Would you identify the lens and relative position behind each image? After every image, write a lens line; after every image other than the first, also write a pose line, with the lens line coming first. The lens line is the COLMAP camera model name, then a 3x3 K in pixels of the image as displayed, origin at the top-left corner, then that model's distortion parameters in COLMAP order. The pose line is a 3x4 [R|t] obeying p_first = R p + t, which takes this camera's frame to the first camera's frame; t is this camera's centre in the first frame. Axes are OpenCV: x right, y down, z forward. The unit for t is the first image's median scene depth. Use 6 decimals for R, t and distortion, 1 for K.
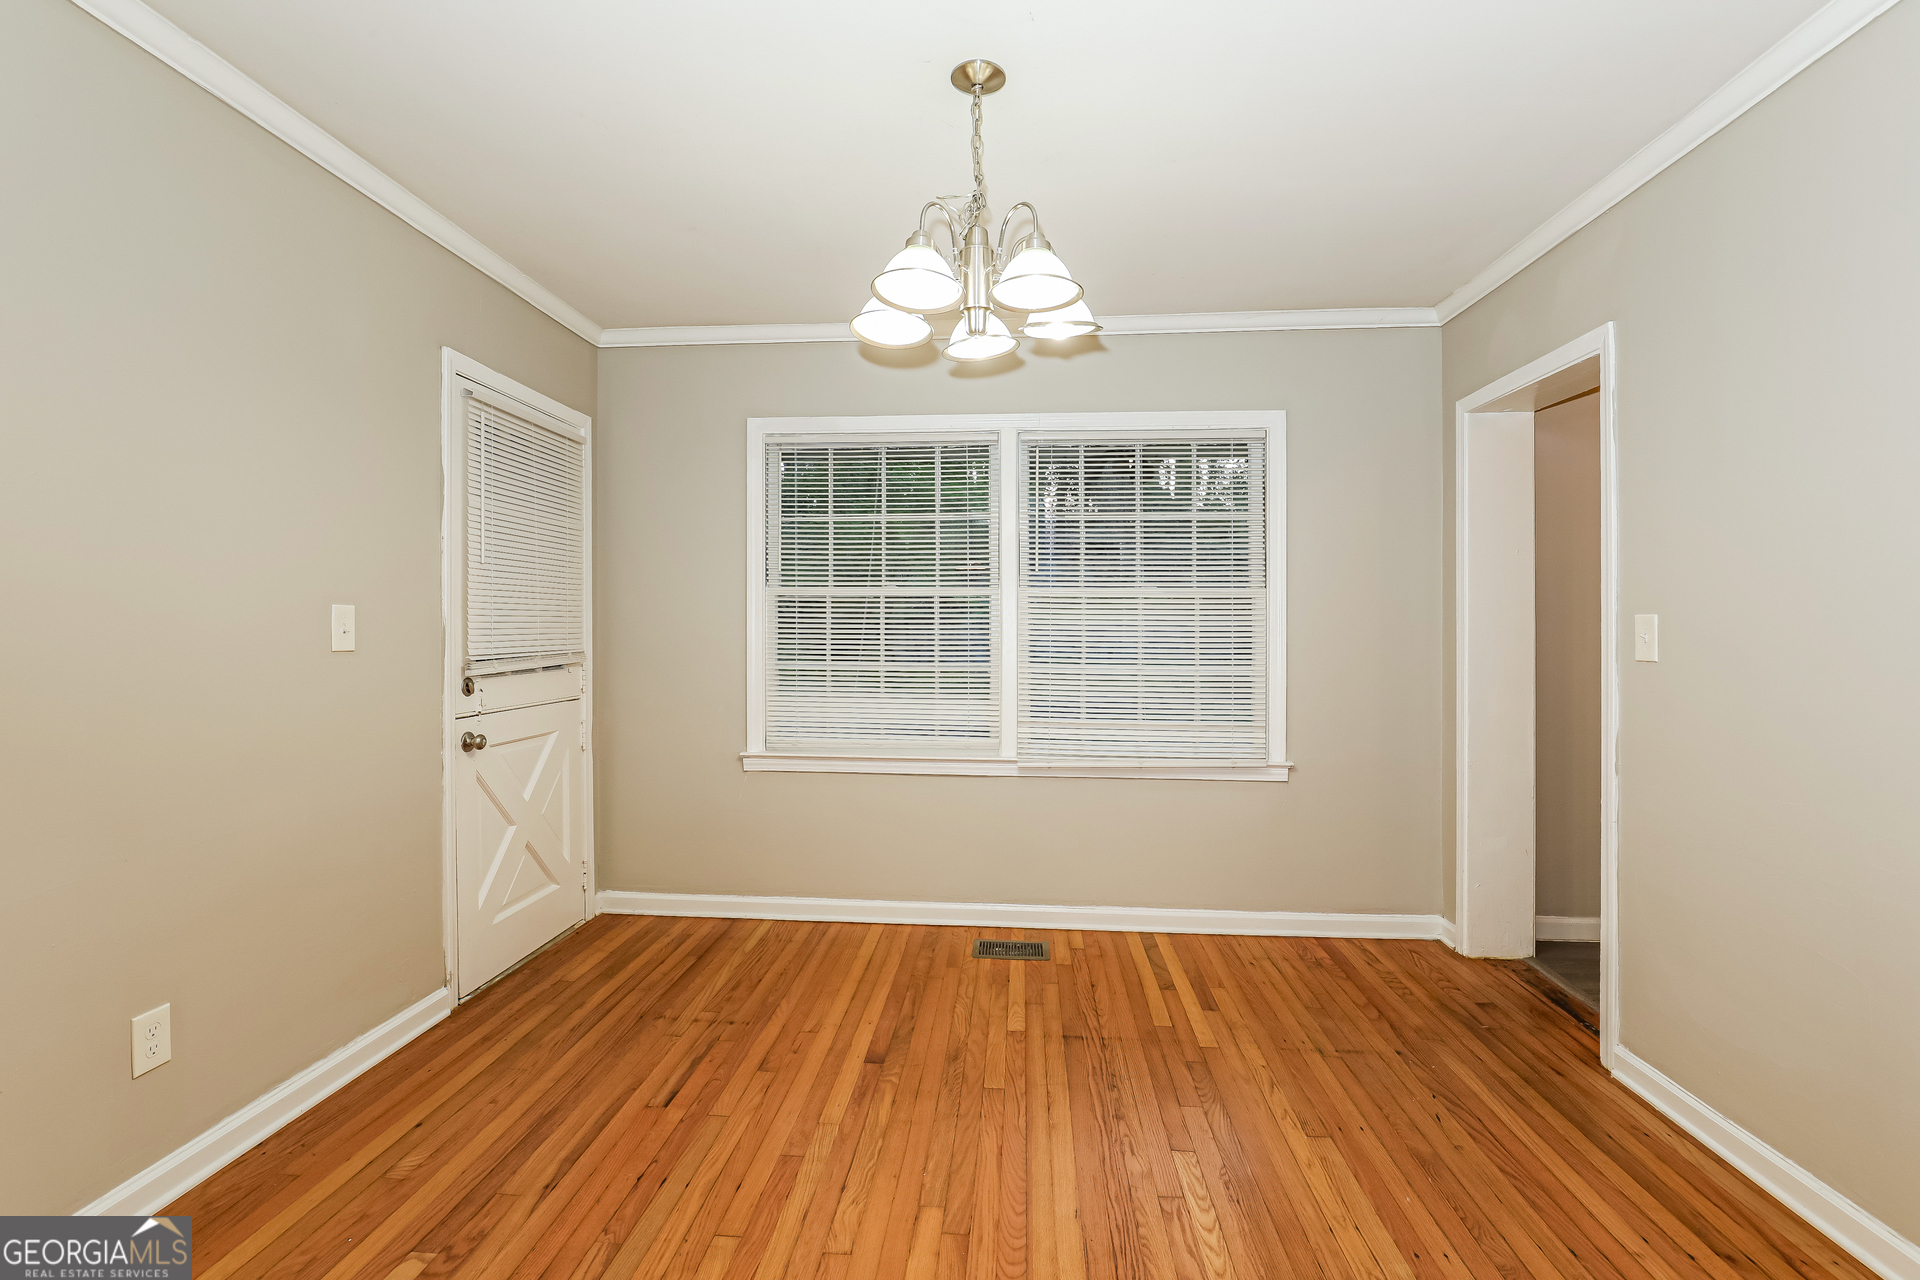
lens RADIAL K [[870.8, 0, 962.4], [0, 870.8, 638.2], [0, 0, 1]] dist [-0.004523, 0.002382]
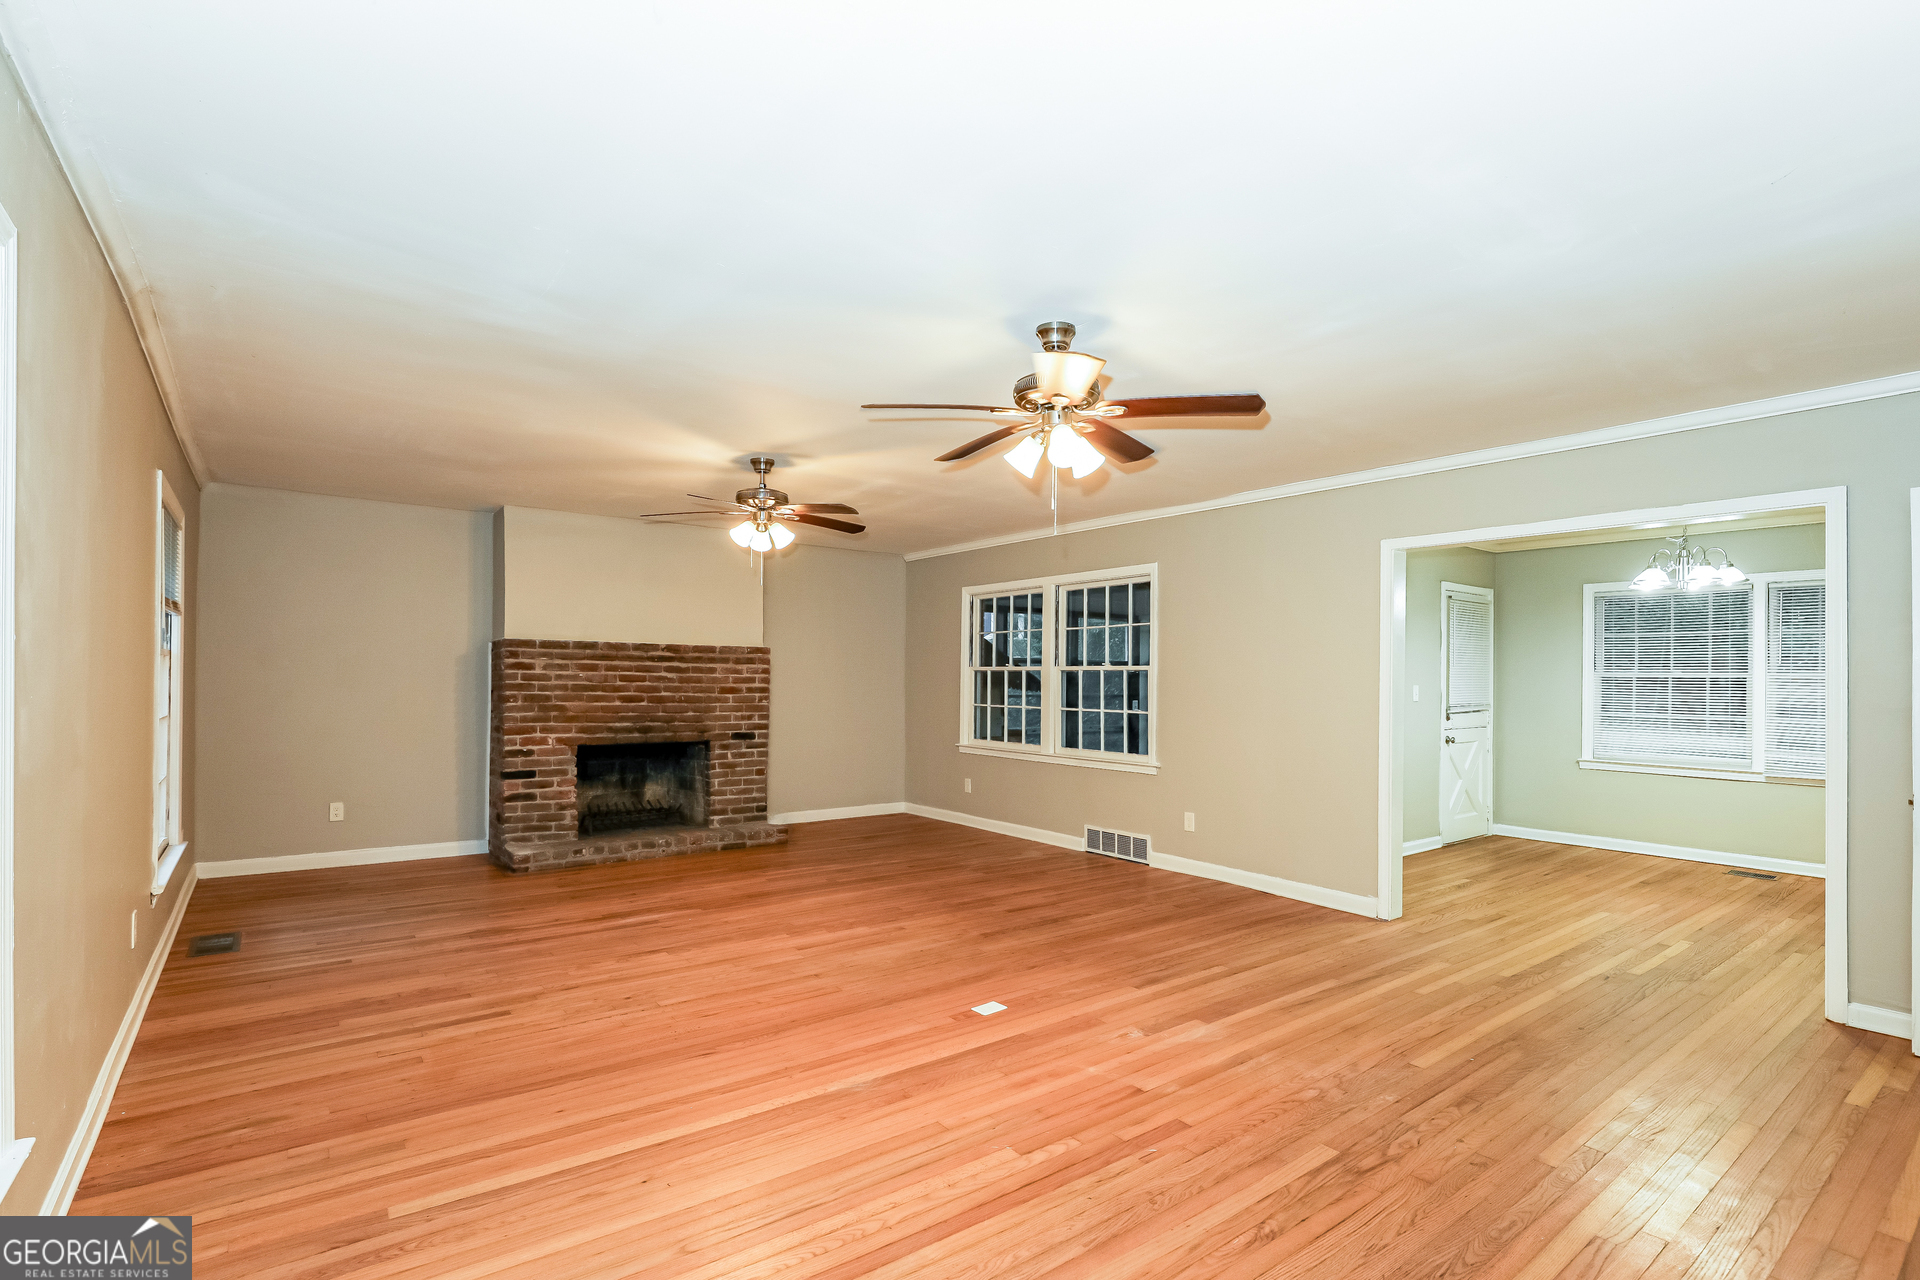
lens RADIAL K [[870.8, 0, 988.0], [0, 870.8, 681.5], [0, 0, 1]] dist [-0.004523, 0.002382]
pose [[0.675377, 0.005307, -0.737454, 0.284599], [-0.011387, 0.999930, -0.003233, -0.017519], [0.737385, 0.010581, 0.675390, -1.276058]]
